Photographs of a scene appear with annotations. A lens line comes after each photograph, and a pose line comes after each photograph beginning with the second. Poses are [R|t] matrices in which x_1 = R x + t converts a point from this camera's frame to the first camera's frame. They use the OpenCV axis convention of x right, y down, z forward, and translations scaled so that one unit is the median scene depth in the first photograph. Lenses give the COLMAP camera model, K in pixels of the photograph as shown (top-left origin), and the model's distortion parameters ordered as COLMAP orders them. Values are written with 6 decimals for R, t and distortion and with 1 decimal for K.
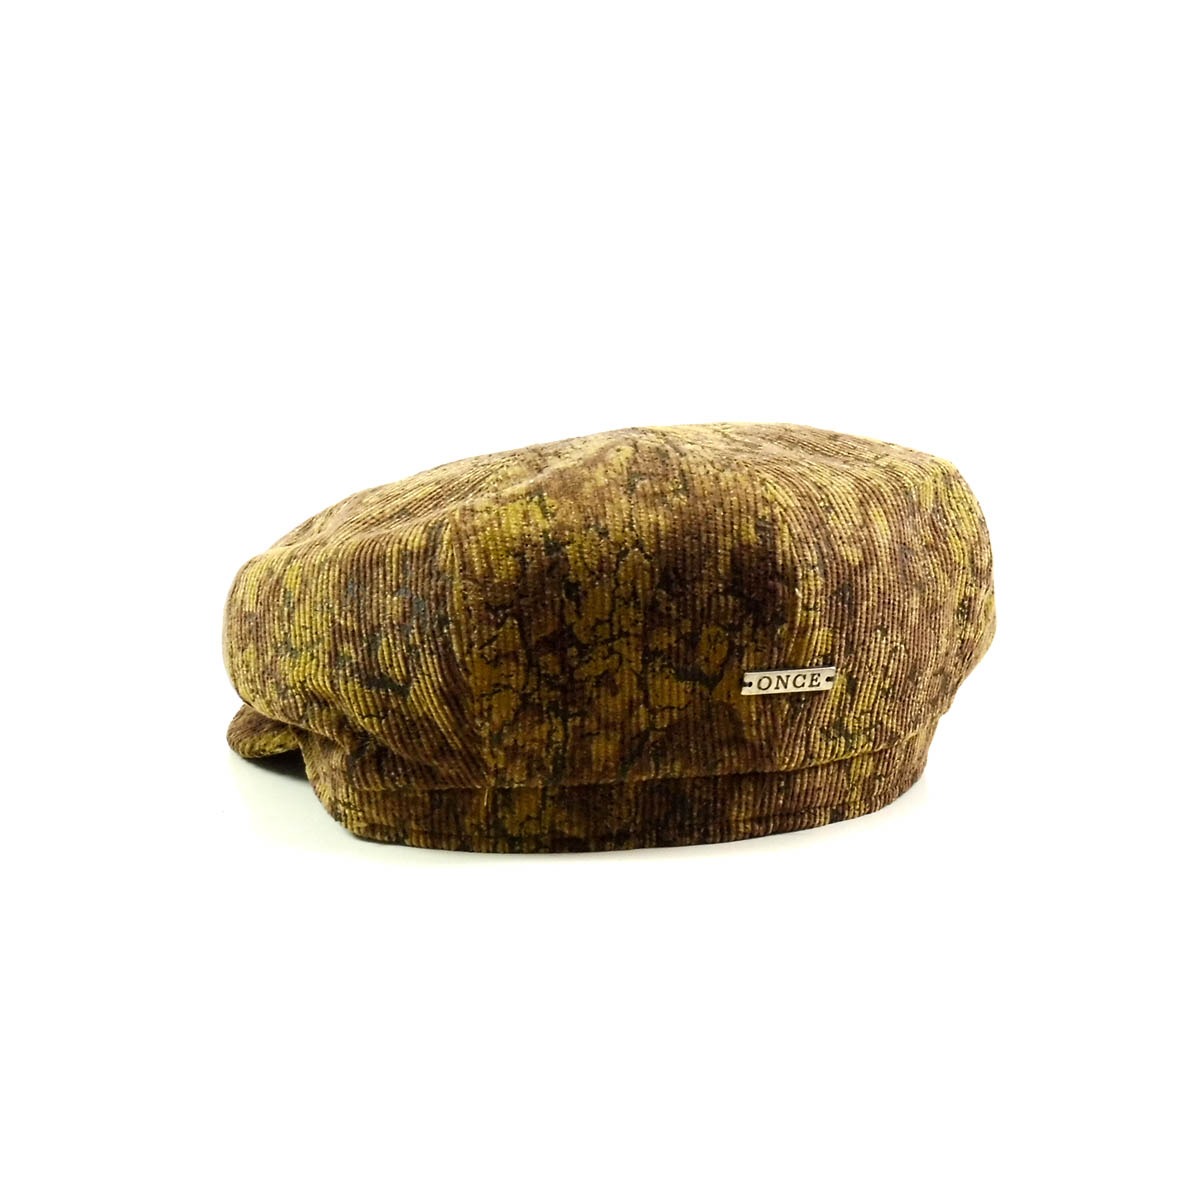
lens RADIAL K [[3676.4, 0, 601.9], [0, 3676.4, 599.8], [0, 0, 1]] dist [0.597462, 0.000000]
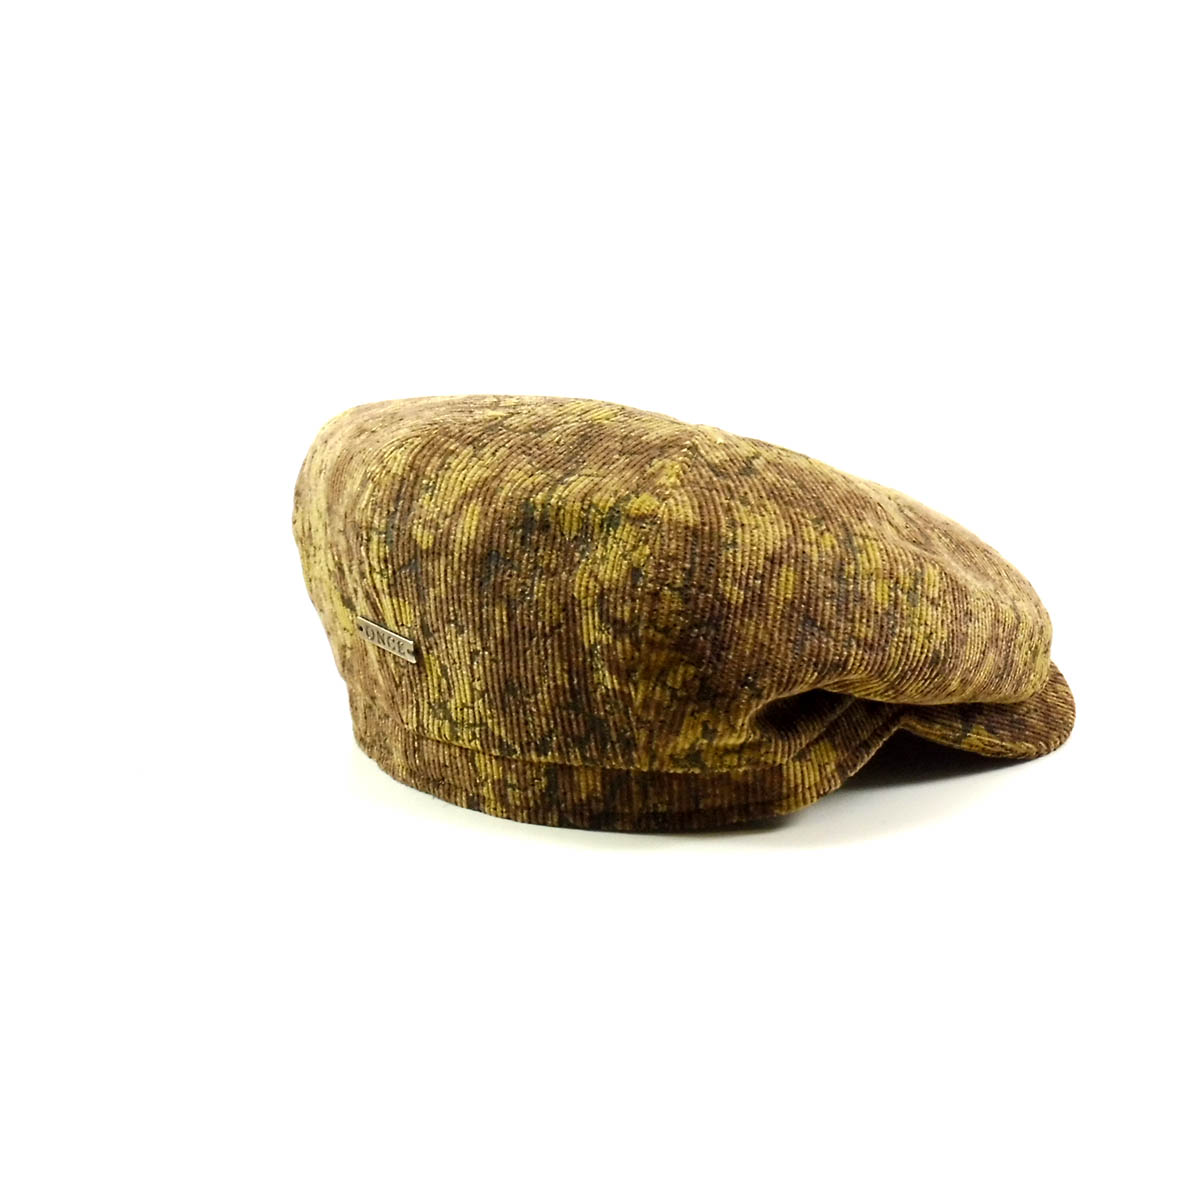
lens RADIAL K [[3676.4, 0, 602.9], [0, 3676.4, 610.0], [0, 0, 1]] dist [0.597462, 0.000000]
pose [[0.137333, 0.245620, -0.959589, 1.058652], [-0.225943, 0.950996, 0.211085, -0.219644], [0.964411, 0.187823, 0.186099, 0.873710]]
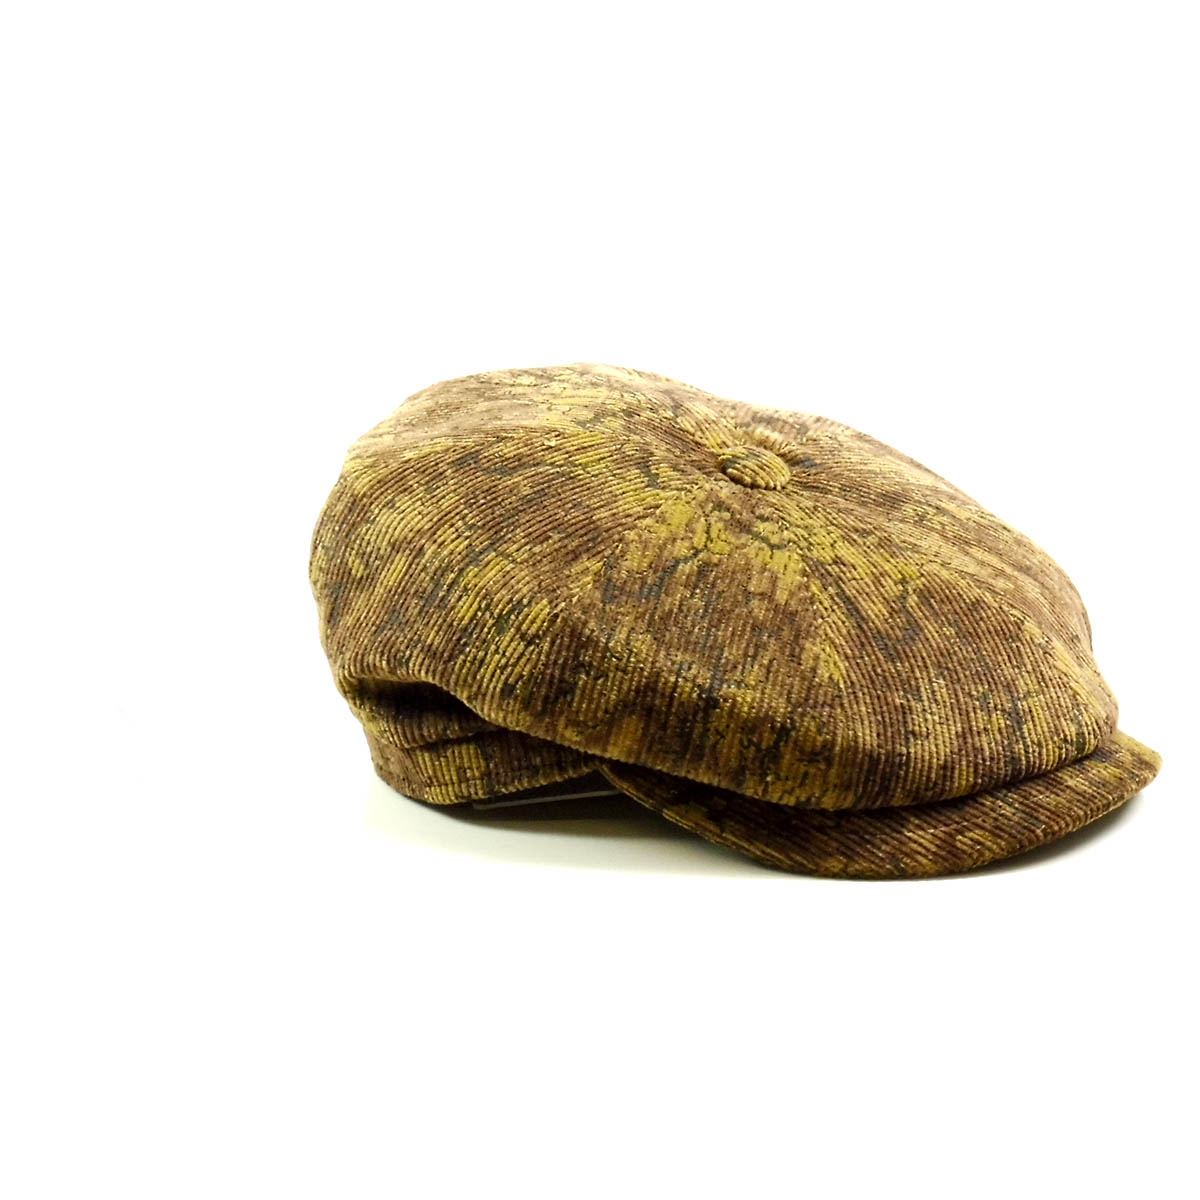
lens RADIAL K [[3676.4, 0, 599.0], [0, 3676.4, 598.3], [0, 0, 1]] dist [0.597462, 0.000000]
pose [[-0.874237, 0.132929, -0.466948, 0.534920], [-0.098757, 0.892990, 0.439109, -0.475842], [0.475350, 0.429999, -0.767557, 1.923358]]
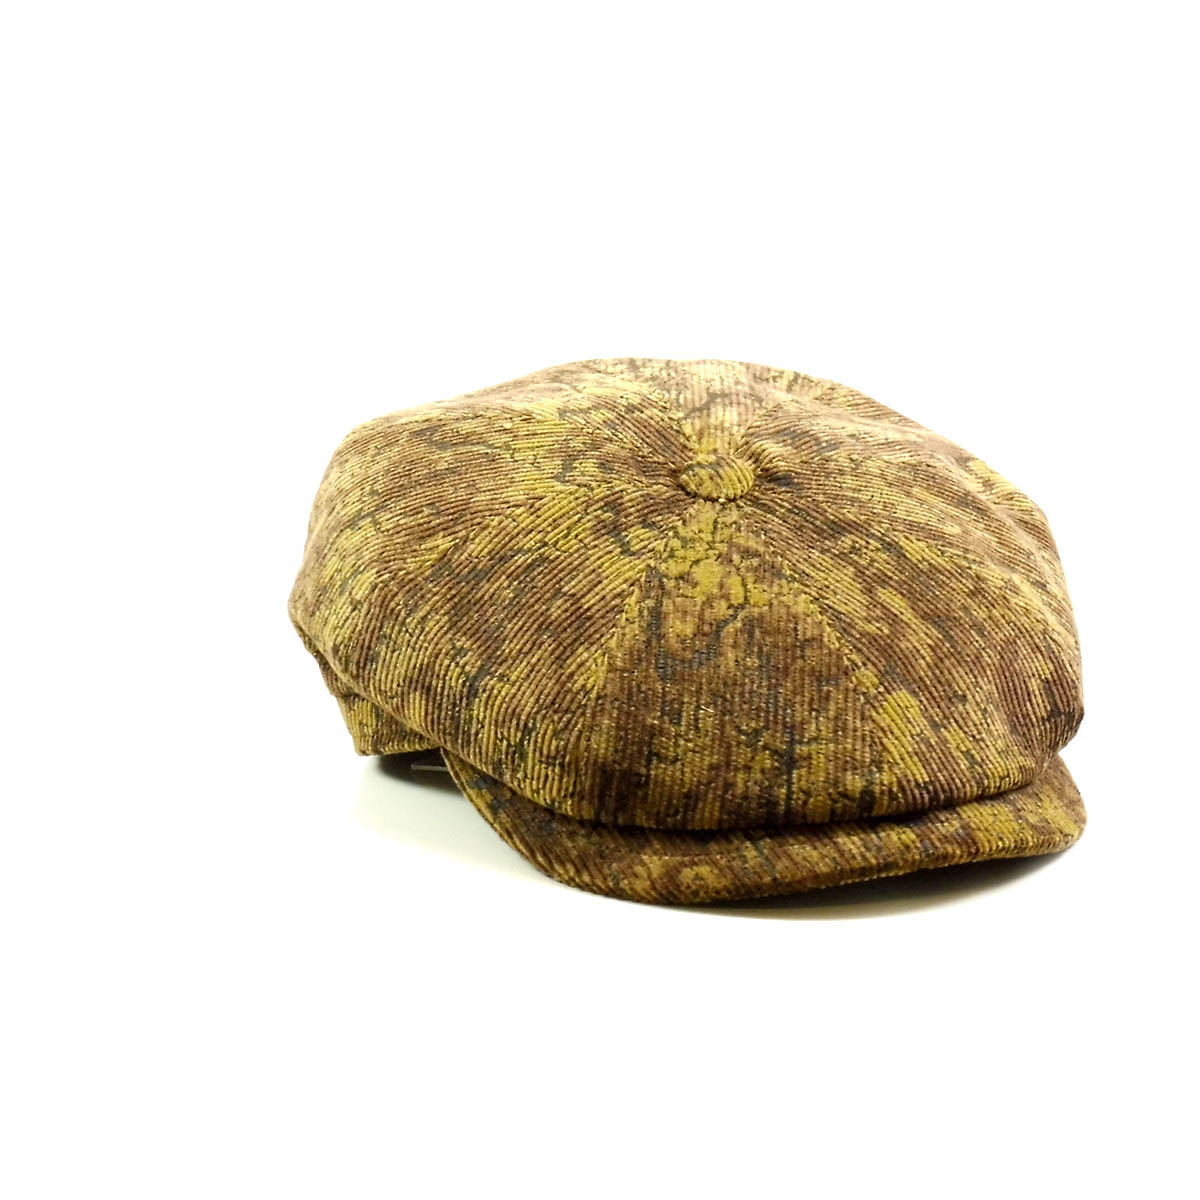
lens RADIAL K [[3676.4, 0, 597.3], [0, 3676.4, 600.6], [0, 0, 1]] dist [0.597462, 0.000000]
pose [[-0.993733, -0.012160, 0.111118, -0.095343], [0.040682, 0.886551, 0.460838, -0.500597], [-0.104116, 0.462471, -0.880500, 2.056256]]
